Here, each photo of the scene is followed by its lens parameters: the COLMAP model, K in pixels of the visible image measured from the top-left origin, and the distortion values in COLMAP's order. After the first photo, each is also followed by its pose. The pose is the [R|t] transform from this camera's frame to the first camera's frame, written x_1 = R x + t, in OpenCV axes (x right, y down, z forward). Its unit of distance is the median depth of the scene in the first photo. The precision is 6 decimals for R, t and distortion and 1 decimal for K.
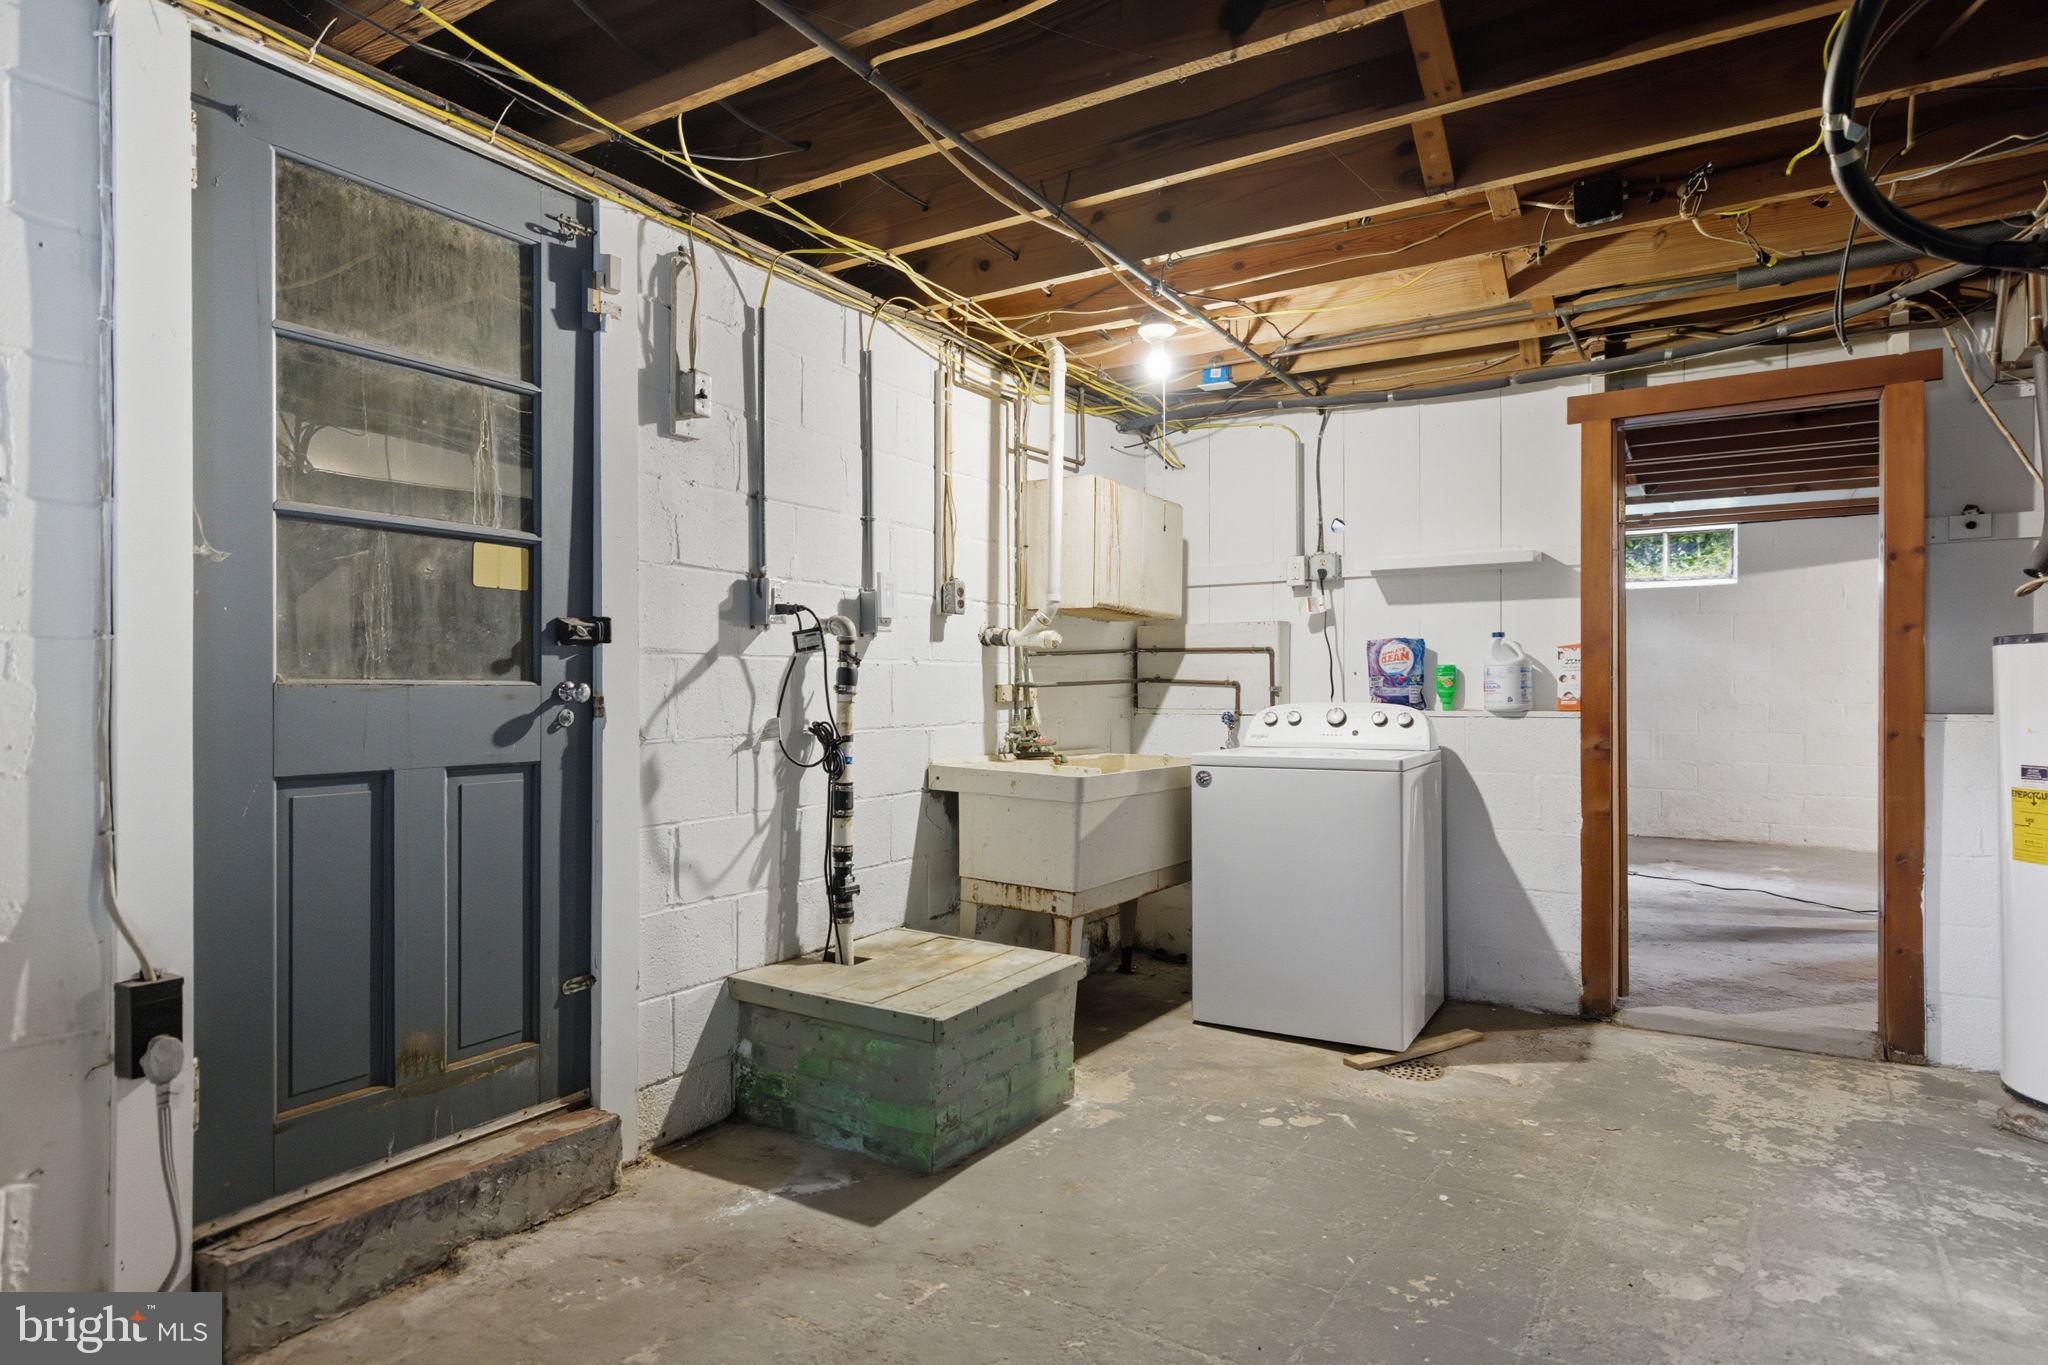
lens RADIAL K [[1165.7, 0, 1063.4], [0, 1165.7, 689.3], [0, 0, 1]] dist [0.001779, -0.002433]
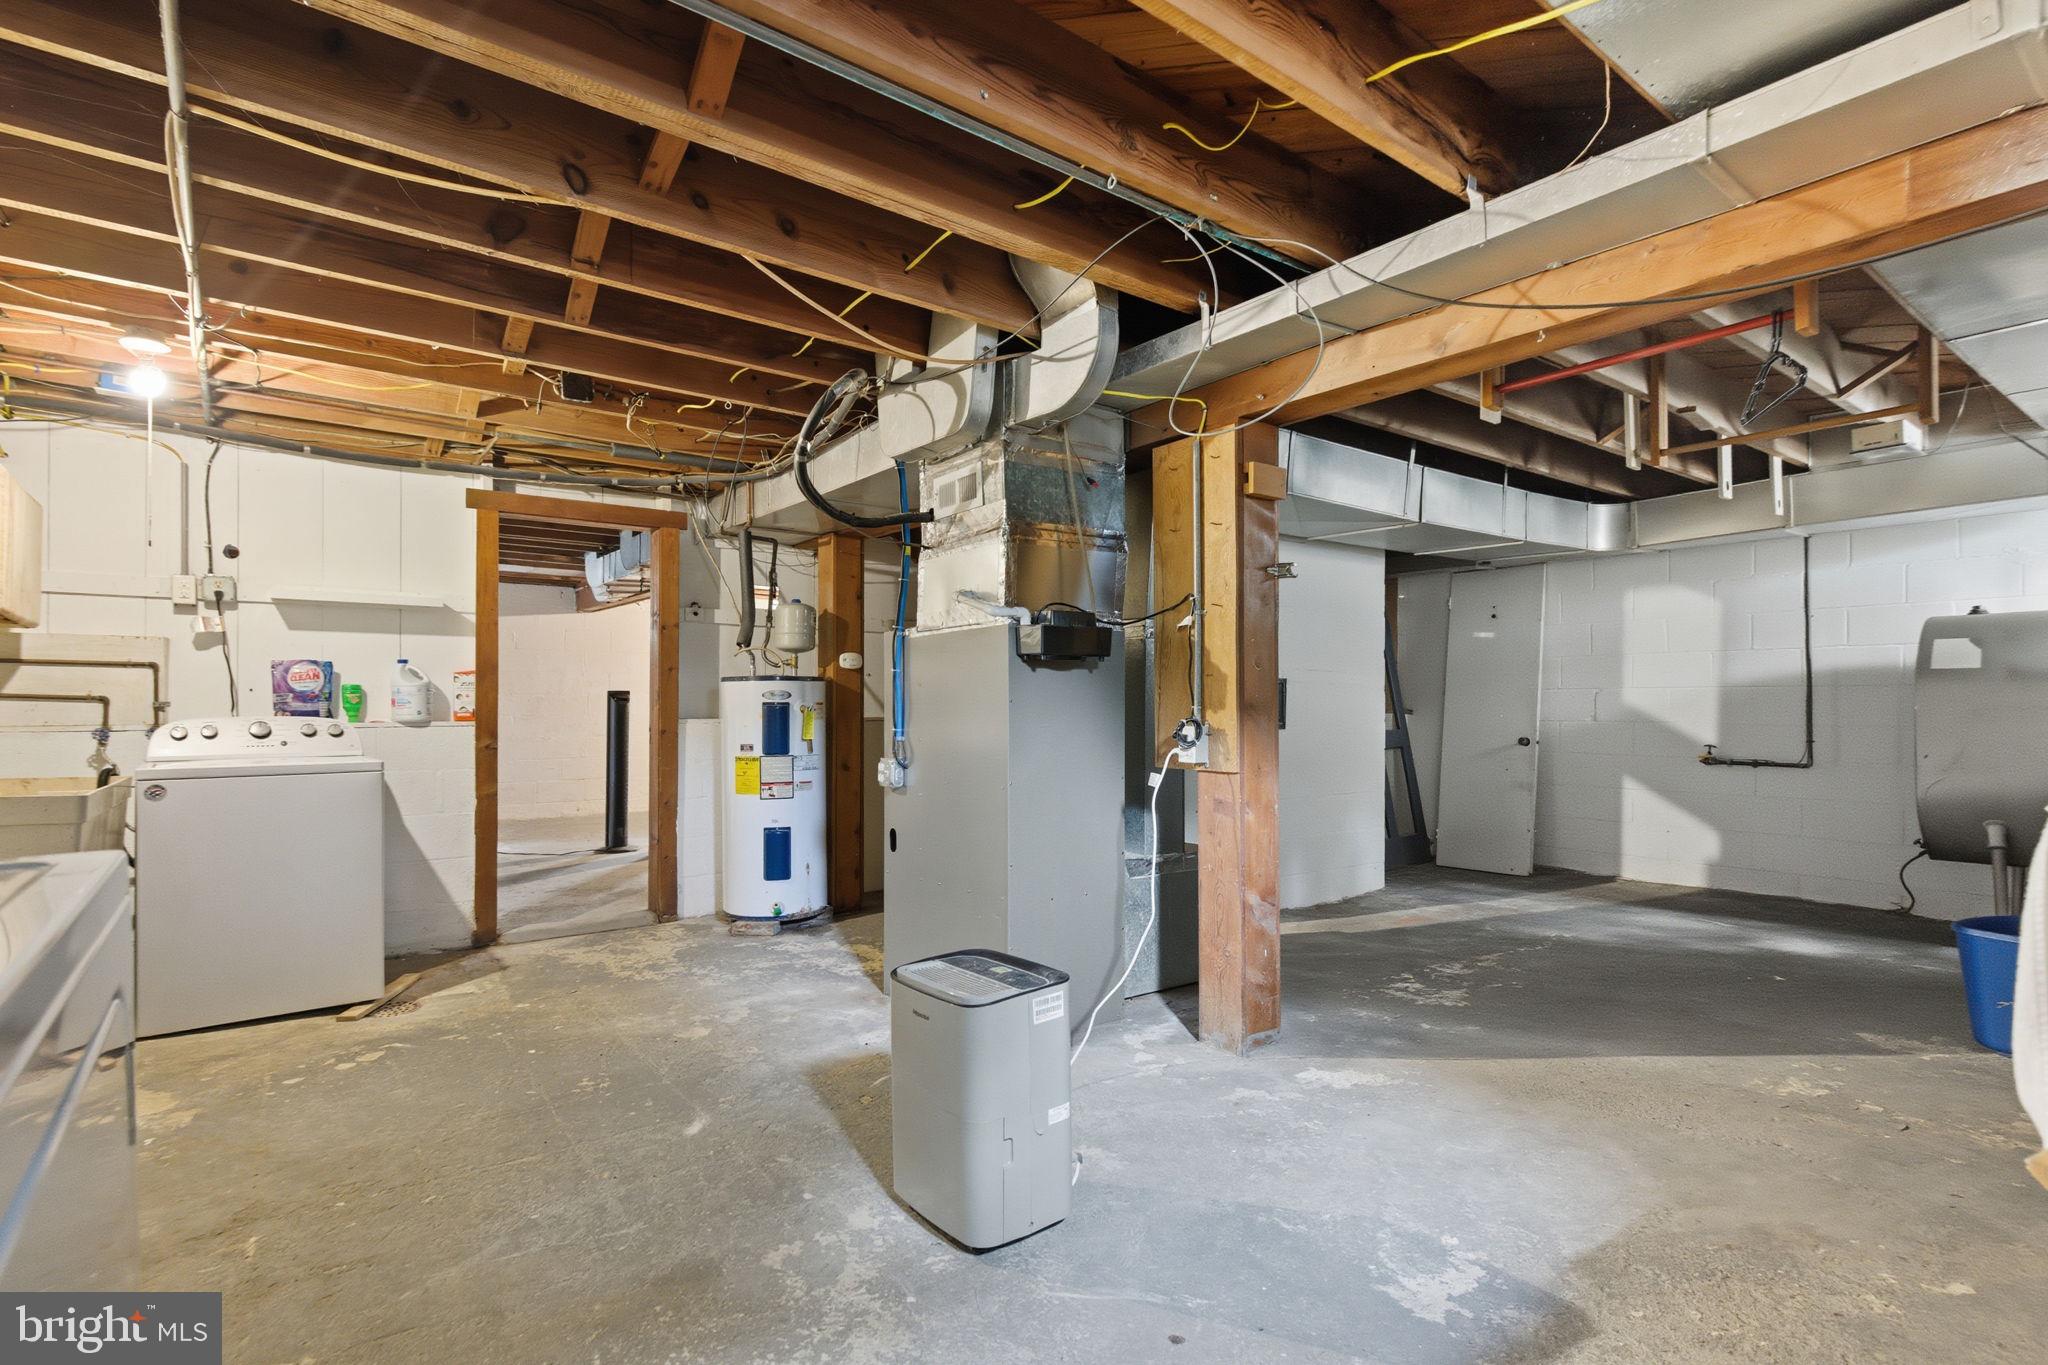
lens RADIAL K [[1165.7, 0, 1063.4], [0, 1165.7, 689.3], [0, 0, 1]] dist [0.001779, -0.002433]
pose [[0.275035, 0.016366, 0.961295, -0.688101], [0.002210, 0.999842, -0.017654, 0.007616], [-0.961432, 0.006980, 0.274956, -0.033255]]
